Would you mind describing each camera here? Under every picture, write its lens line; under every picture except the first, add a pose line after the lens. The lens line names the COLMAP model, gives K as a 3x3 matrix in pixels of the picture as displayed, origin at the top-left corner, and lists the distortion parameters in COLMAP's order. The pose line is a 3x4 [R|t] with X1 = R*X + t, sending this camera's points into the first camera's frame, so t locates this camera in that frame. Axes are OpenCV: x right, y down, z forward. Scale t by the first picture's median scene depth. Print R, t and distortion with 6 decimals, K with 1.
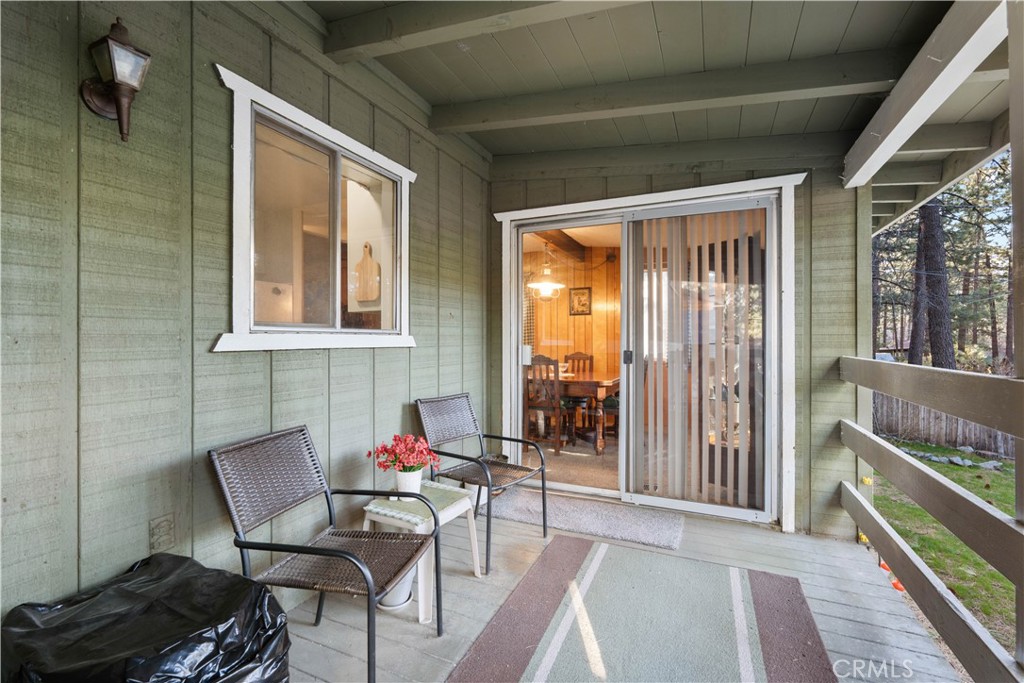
lens RADIAL K [[451.3, 0, 508.4], [0, 451.3, 342.6], [0, 0, 1]] dist [-0.003949, 0.000007]
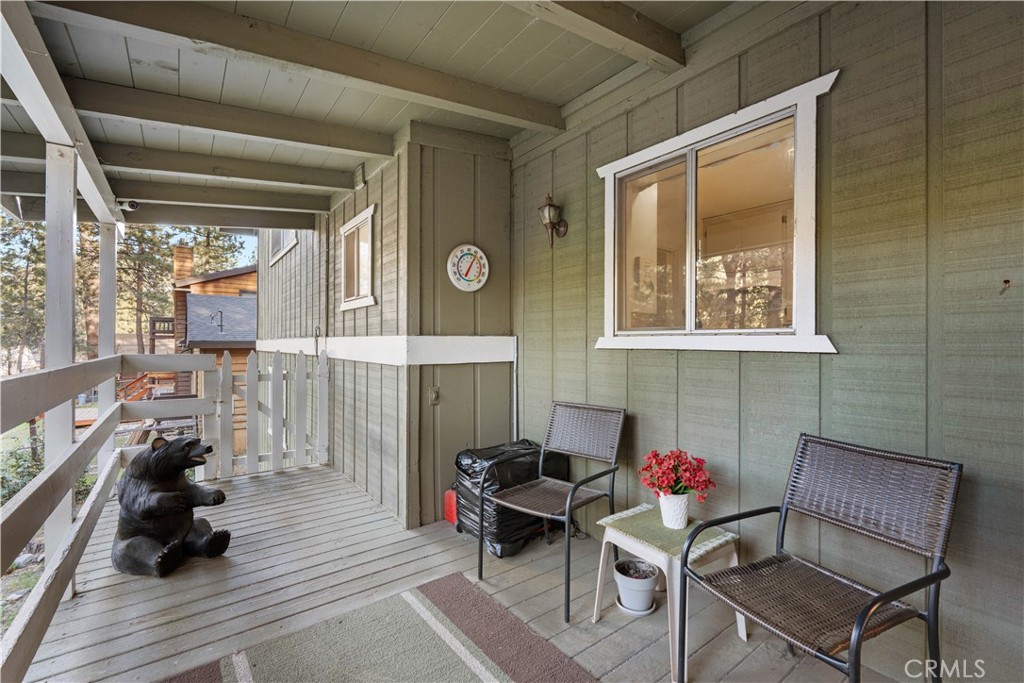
lens RADIAL K [[451.3, 0, 511.2], [0, 451.3, 340.0], [0, 0, 1]] dist [-0.003949, 0.000007]
pose [[-0.481235, 0.002818, -0.876587, 0.725836], [-0.003028, 0.999984, 0.004877, -0.013089], [0.876587, 0.005002, -0.481218, 1.206582]]
